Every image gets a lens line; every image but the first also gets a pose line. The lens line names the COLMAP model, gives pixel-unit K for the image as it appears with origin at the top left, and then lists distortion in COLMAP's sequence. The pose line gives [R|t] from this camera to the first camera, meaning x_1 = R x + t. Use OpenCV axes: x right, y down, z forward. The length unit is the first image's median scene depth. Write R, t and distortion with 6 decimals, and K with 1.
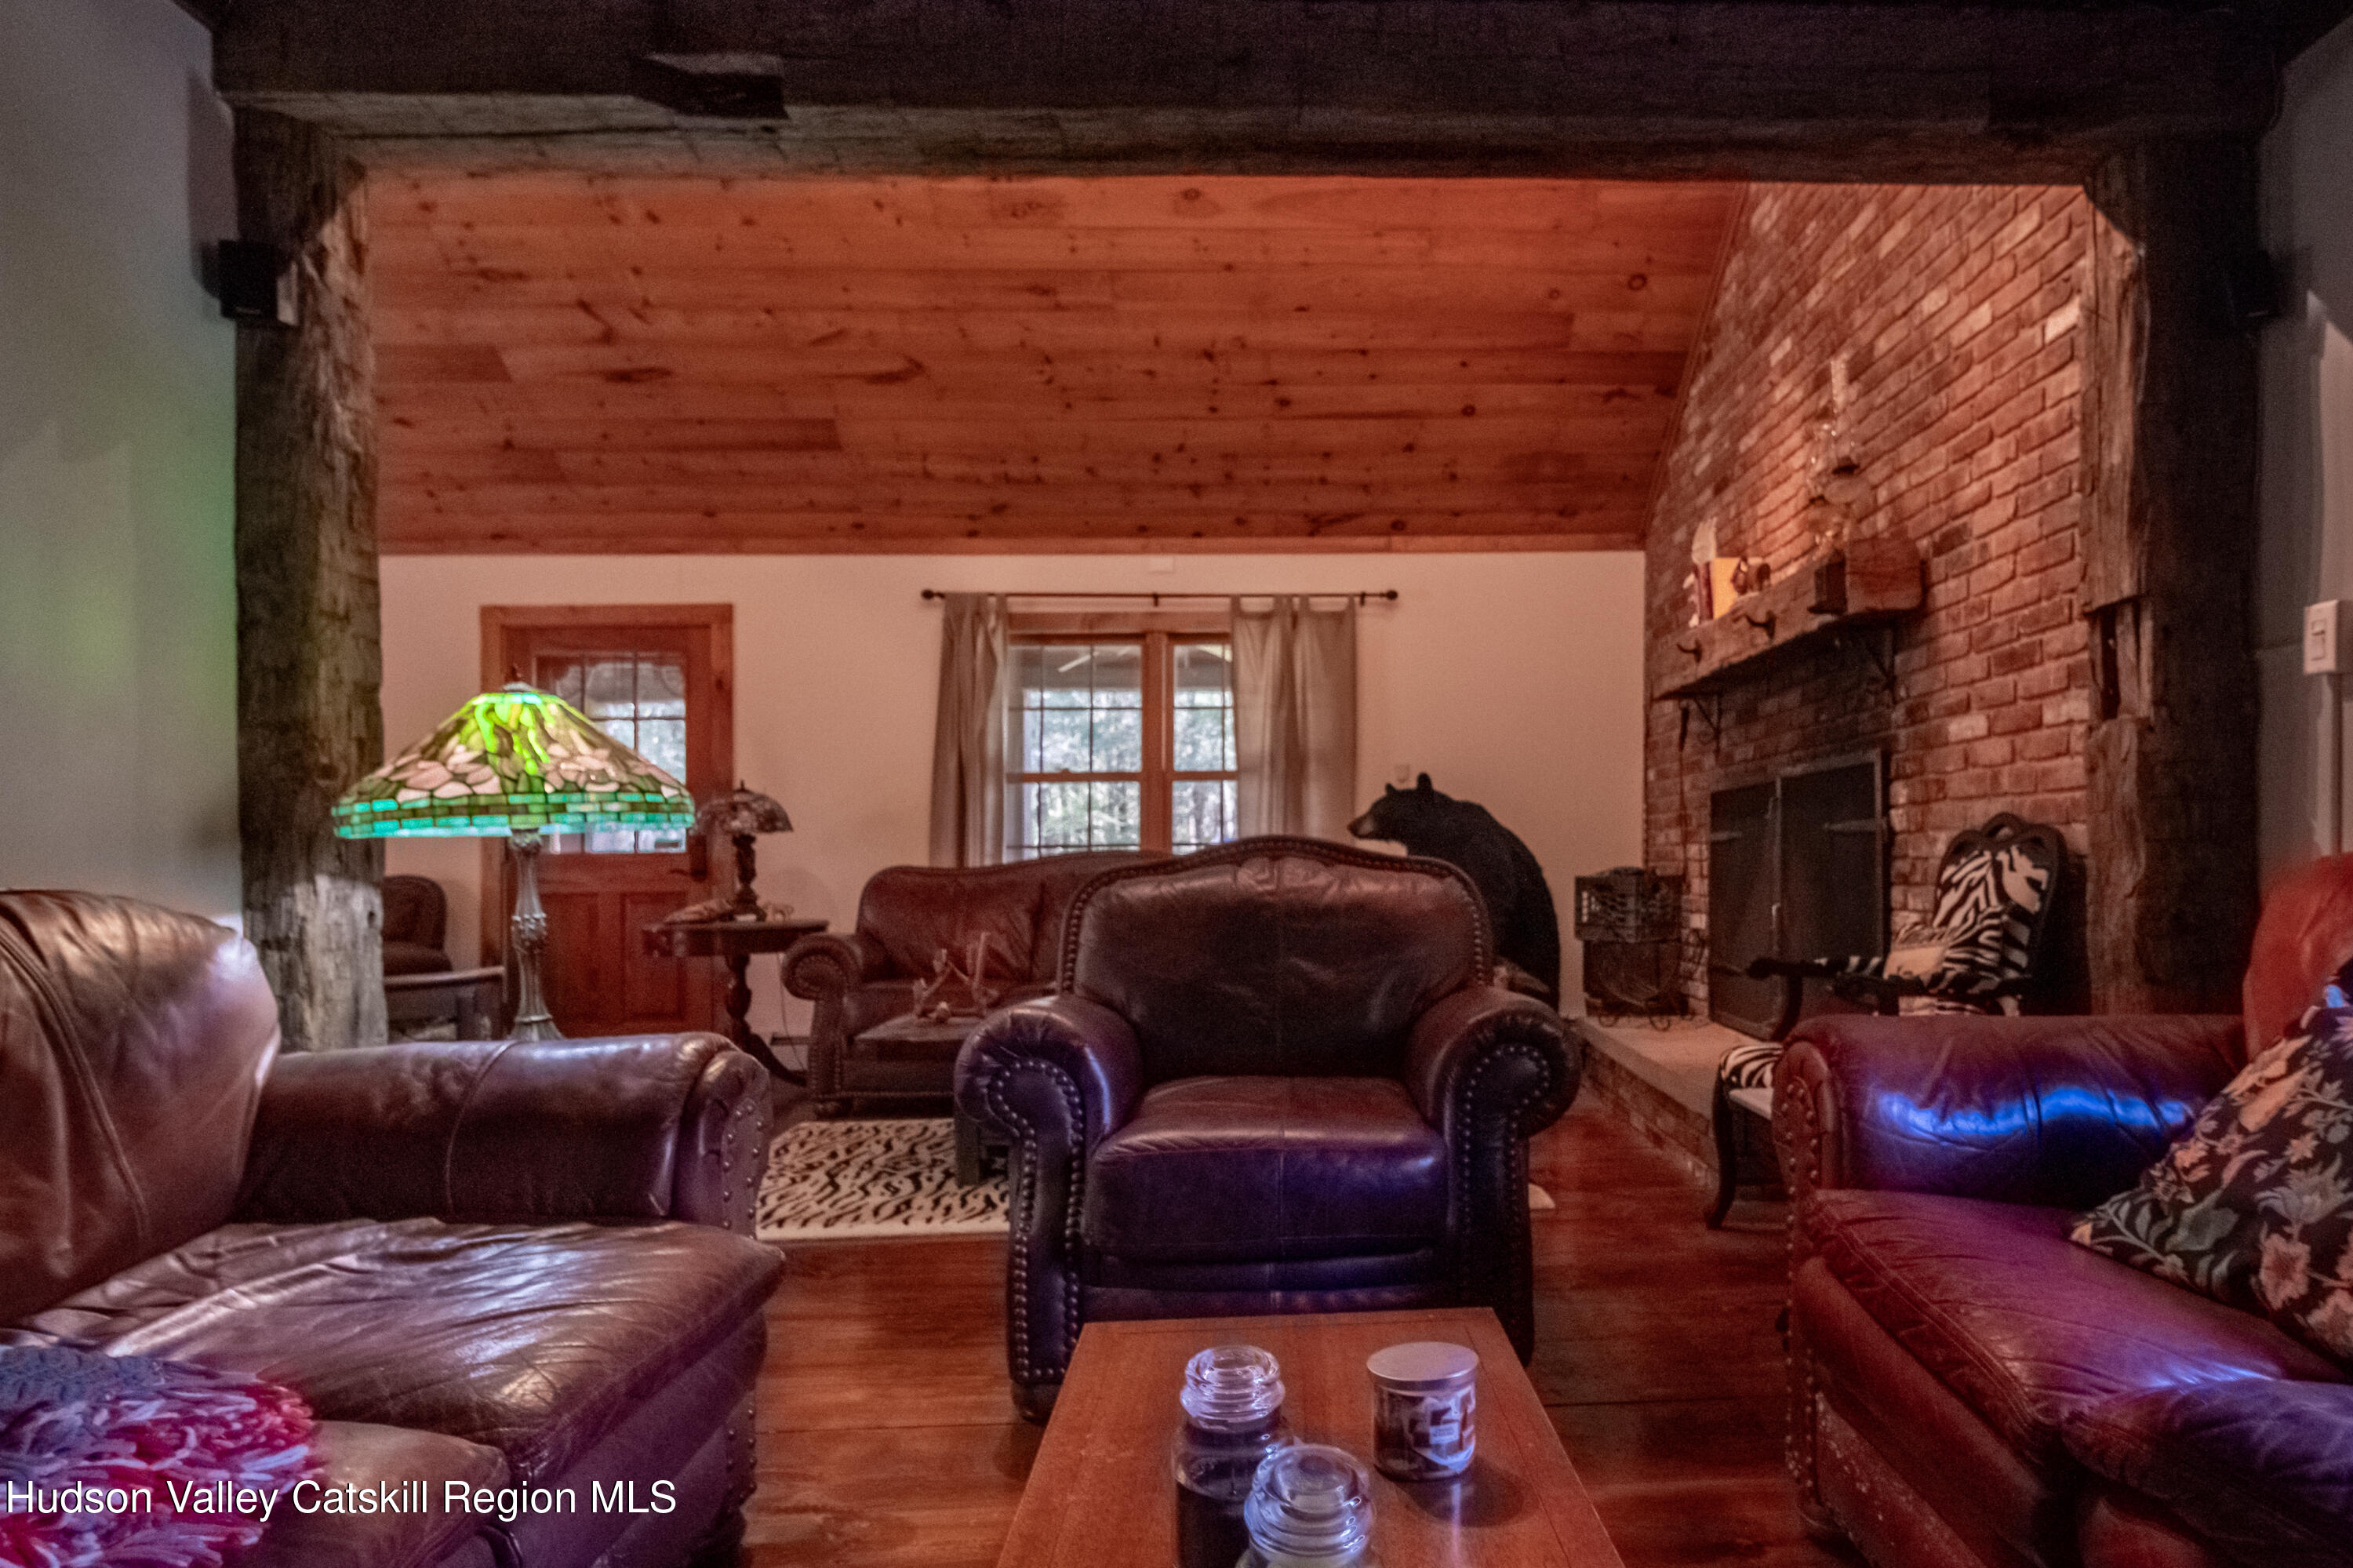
lens RADIAL K [[1350.7, 0, 1410.4], [0, 1350.7, 868.3], [0, 0, 1]] dist [-0.000741, -0.034305]
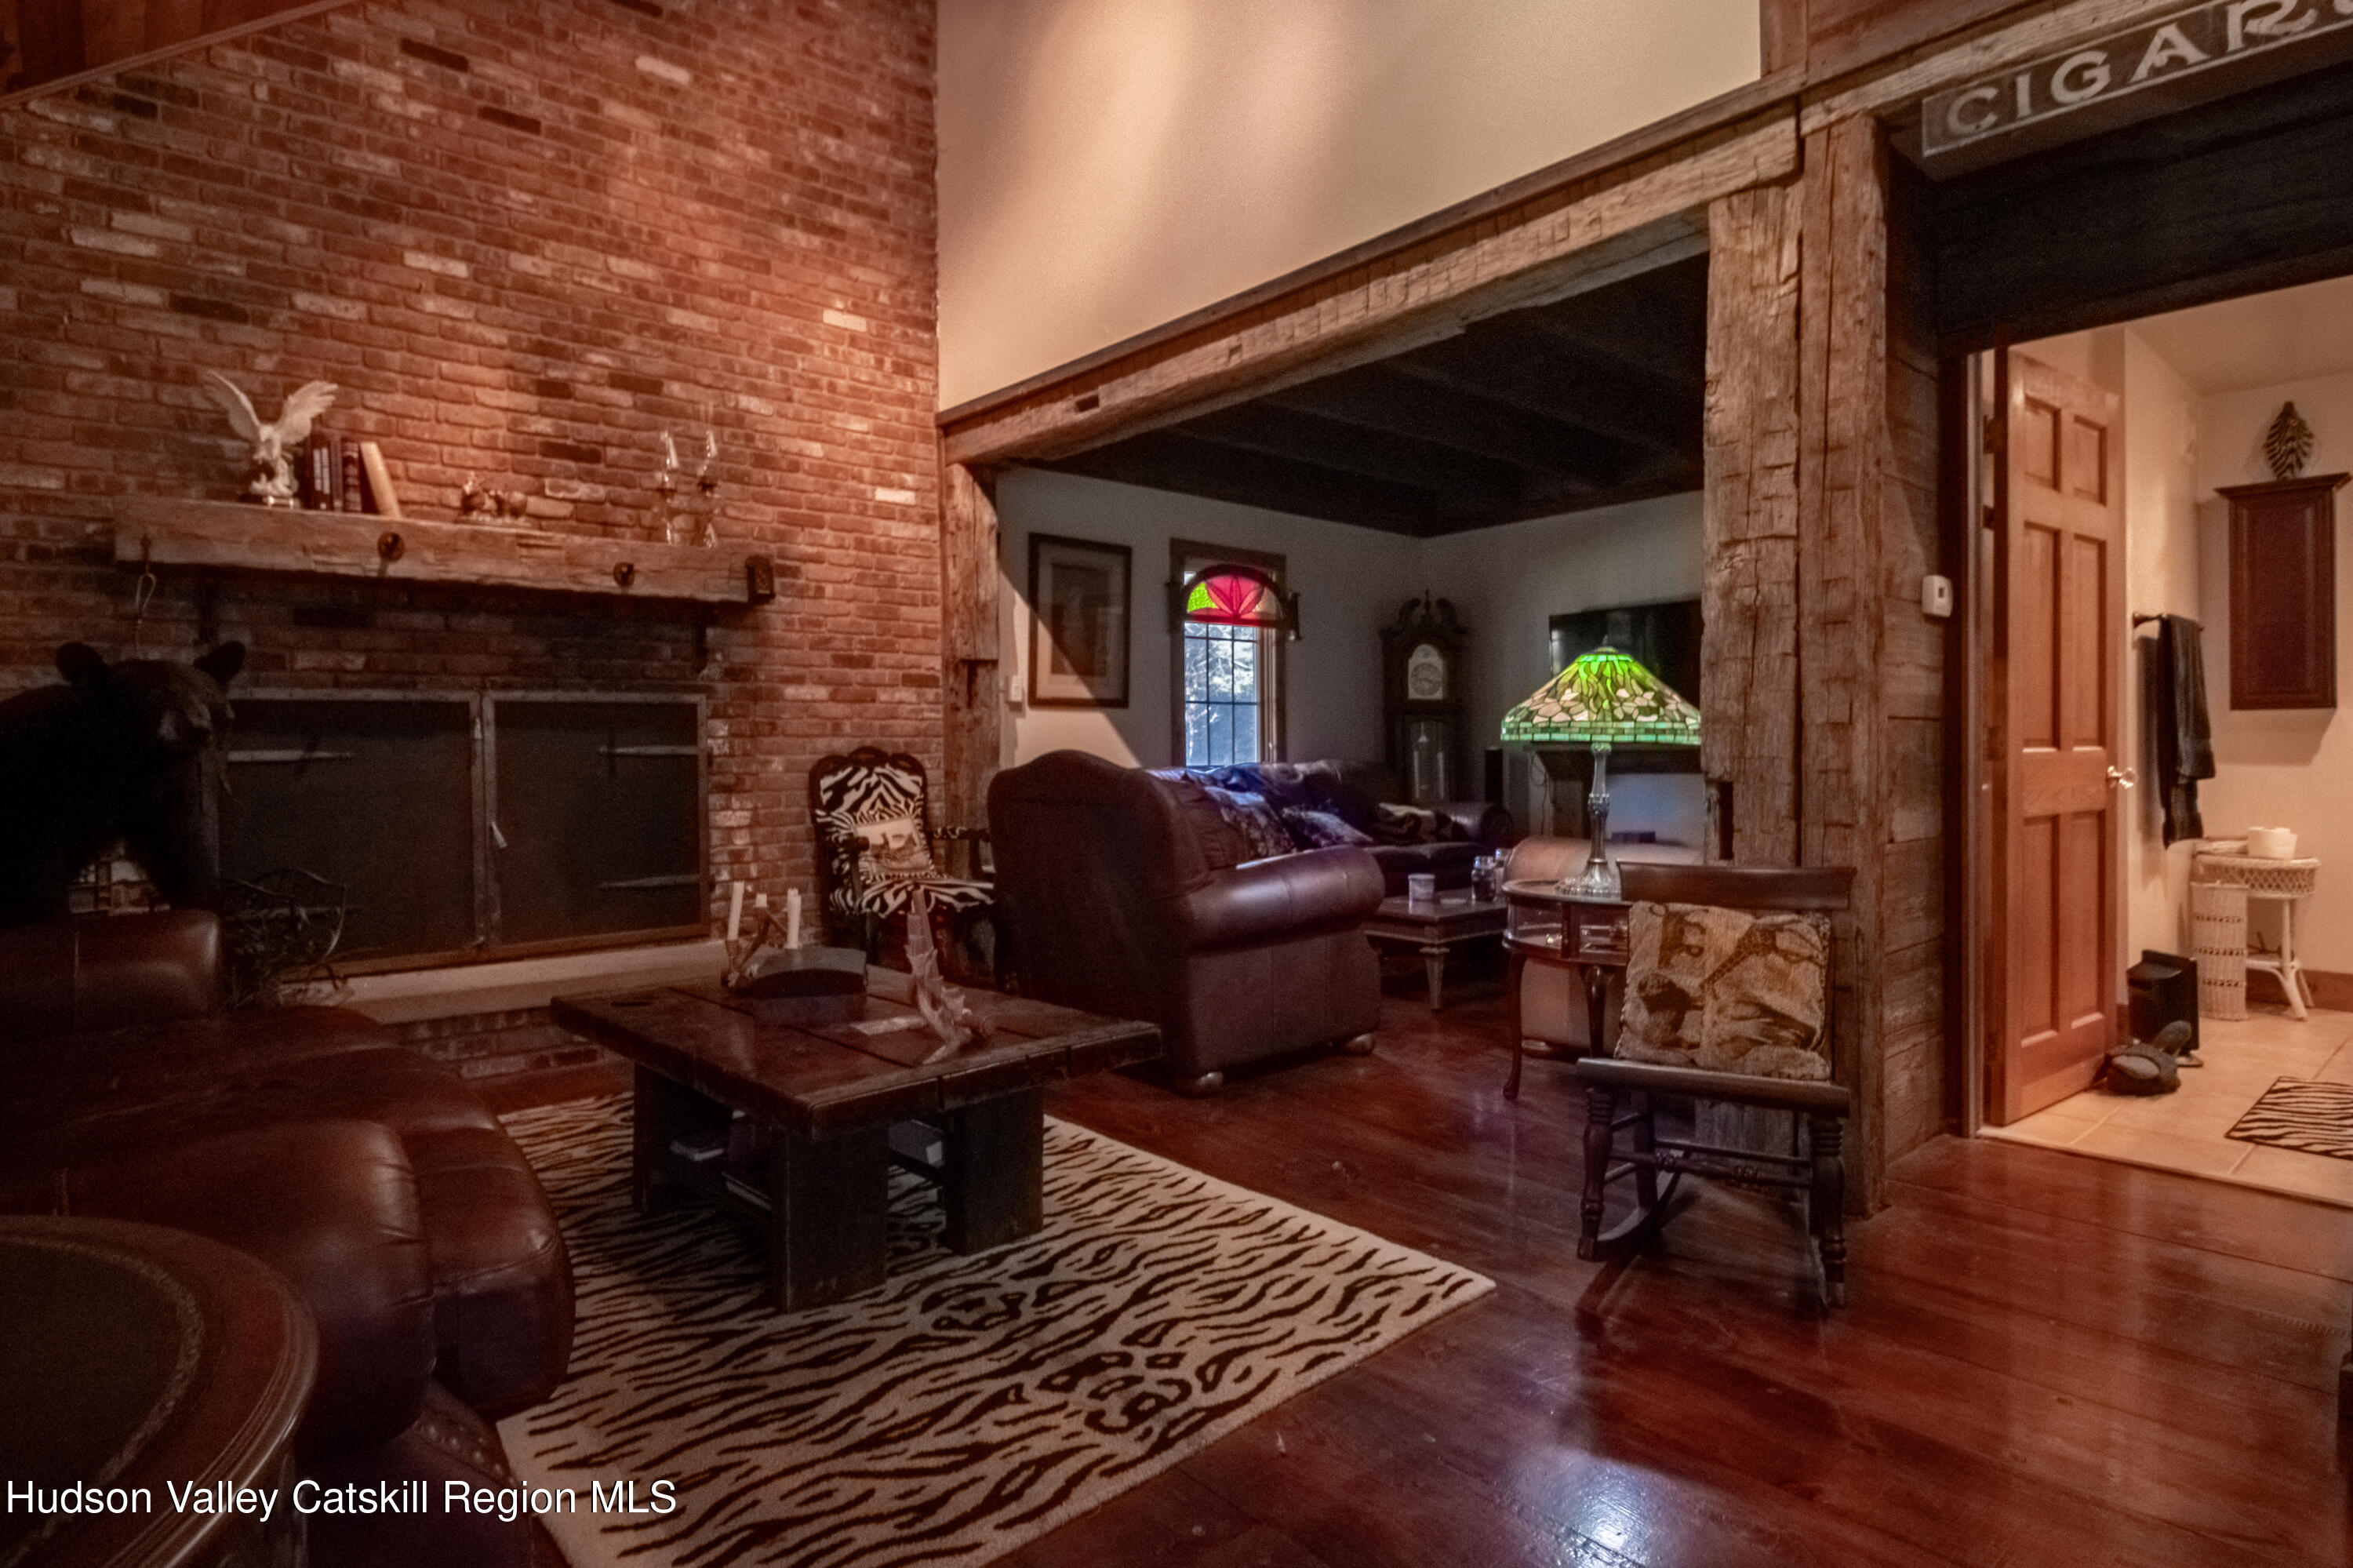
lens RADIAL K [[1212.7, 0, 1110.5], [0, 1212.7, 777.2], [0, 0, 1]] dist [0.003418, -0.016212]
pose [[-0.553707, -0.007535, 0.832677, -0.905616], [0.016276, 0.999670, 0.019870, -0.021930], [-0.832552, 0.024554, -0.553402, 1.337660]]
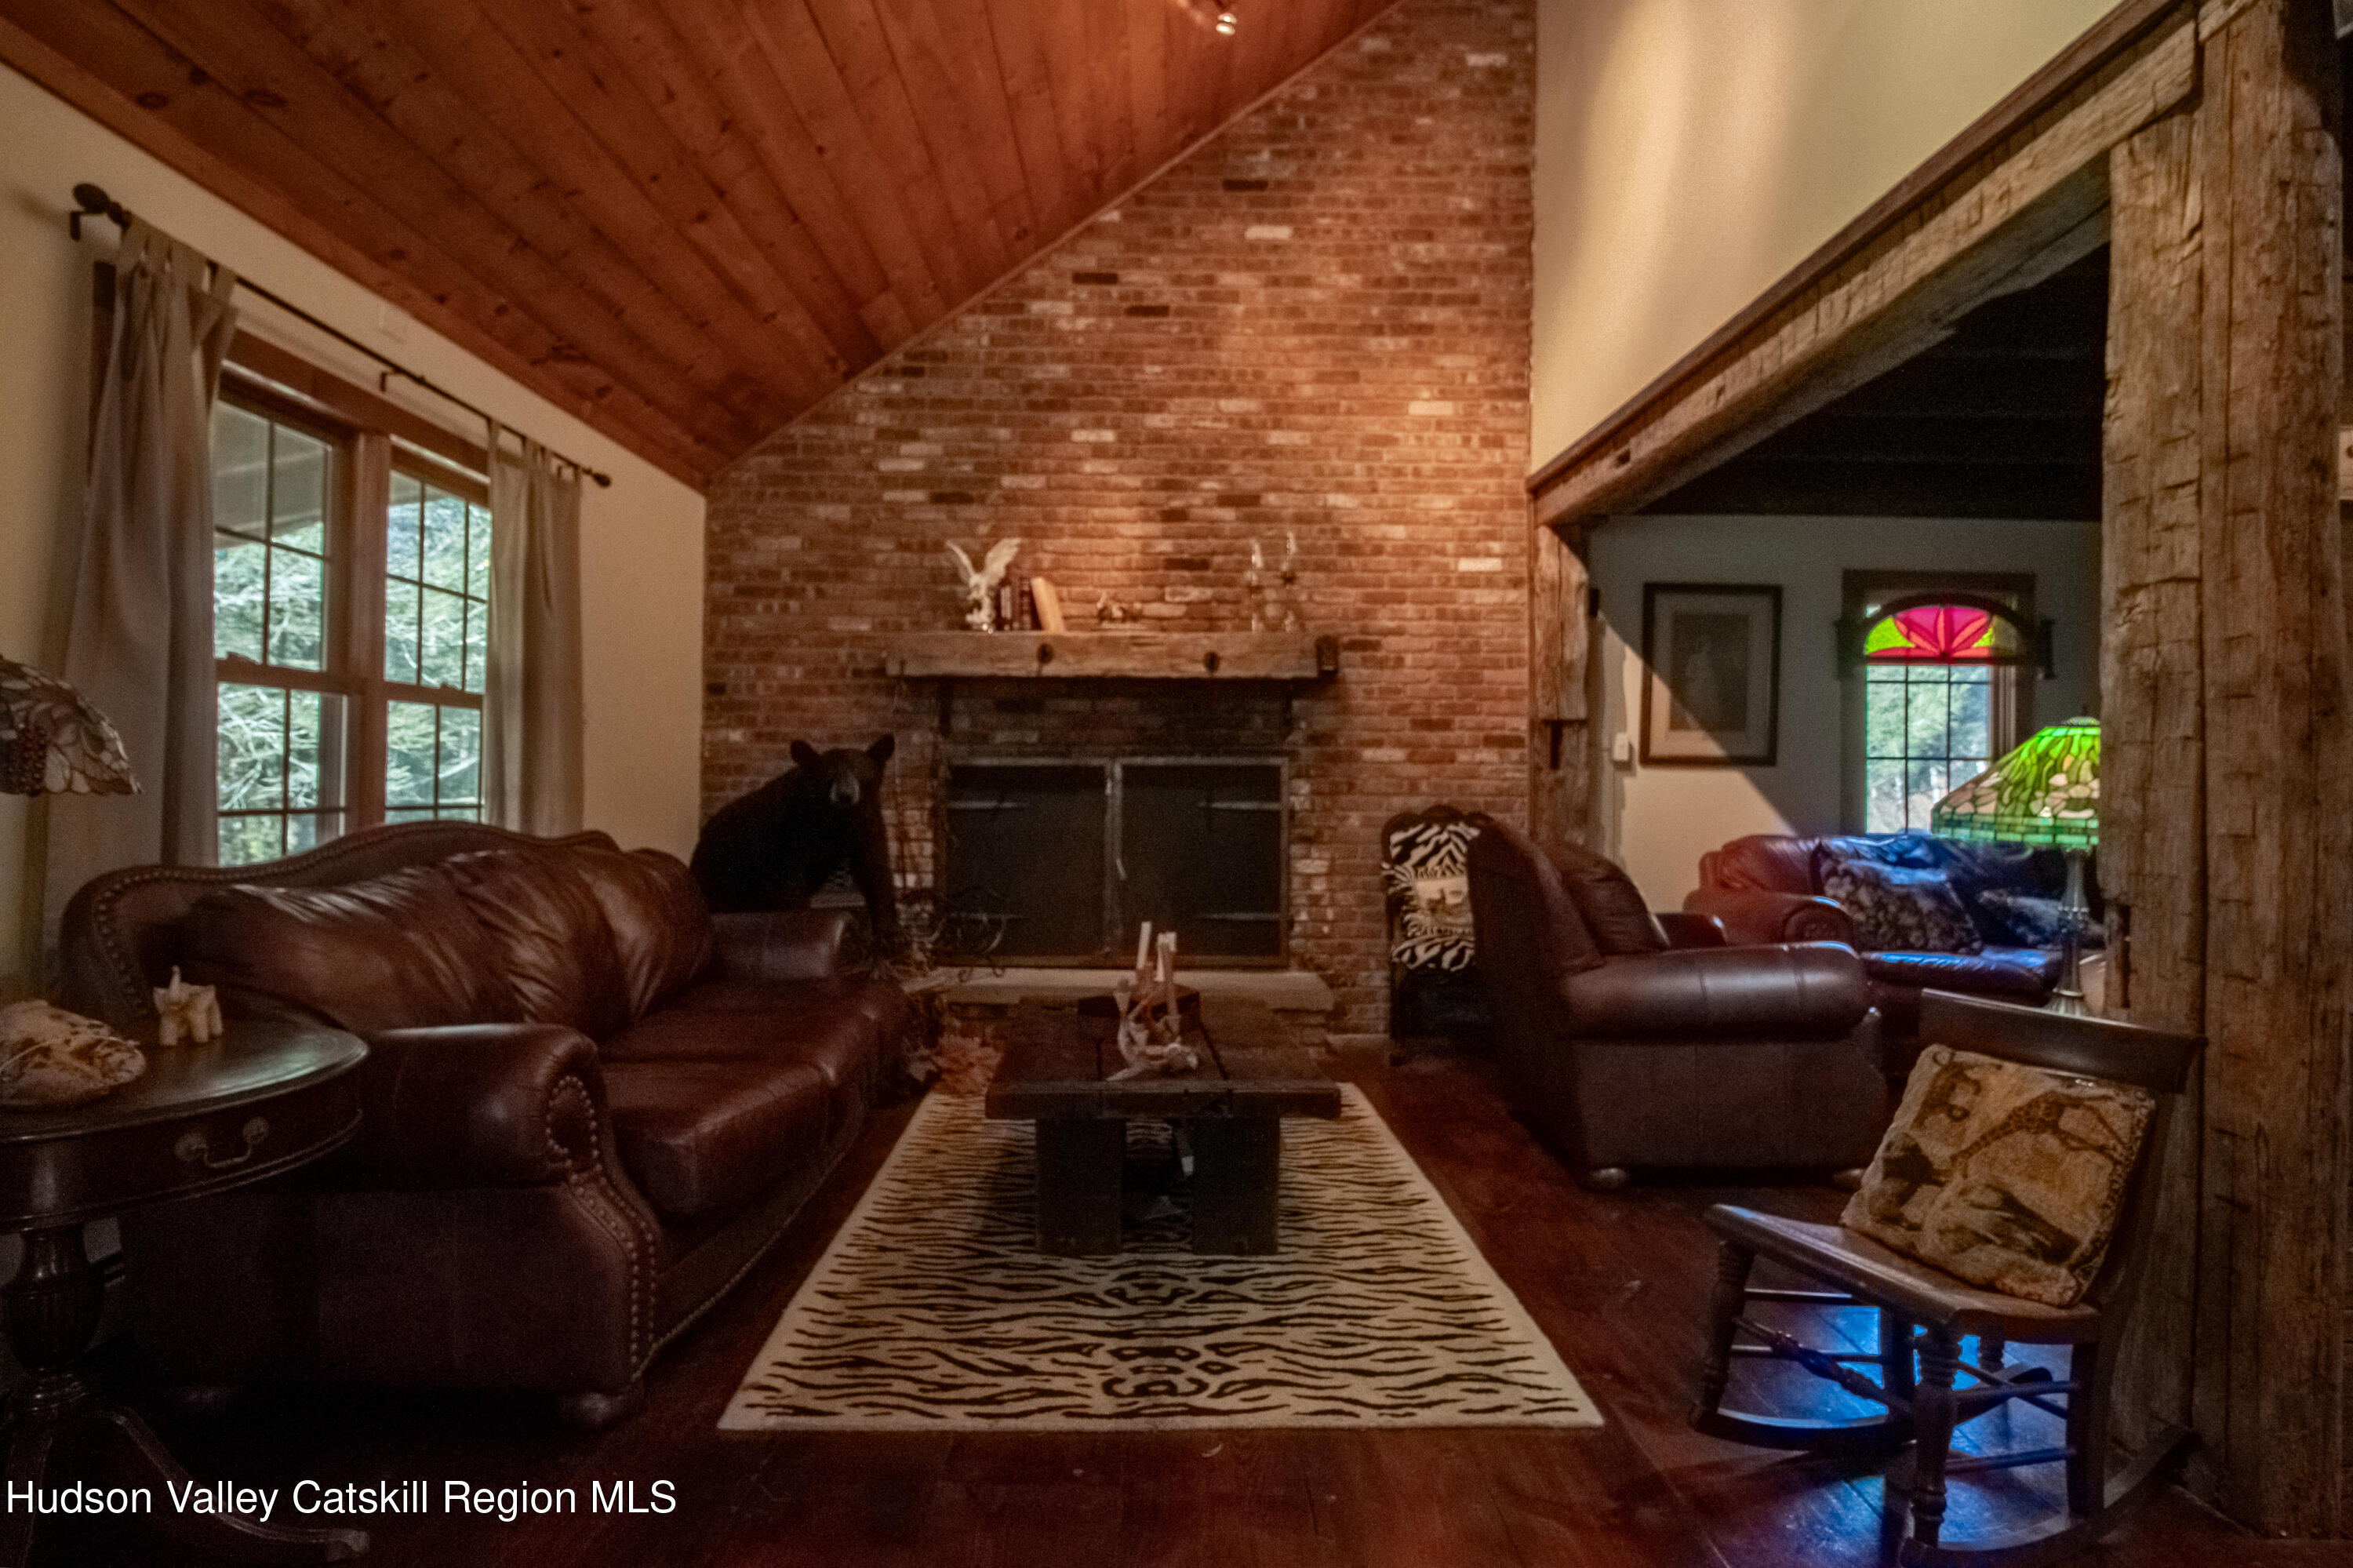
lens RADIAL K [[1227.6, 0, 1146.3], [0, 1227.6, 775.7], [0, 0, 1]] dist [0.004395, -0.012454]
pose [[0.105226, 0.013547, 0.994356, -1.101731], [-0.004487, 0.999903, -0.013148, -0.047650], [-0.994438, -0.003079, 0.105277, 1.010802]]
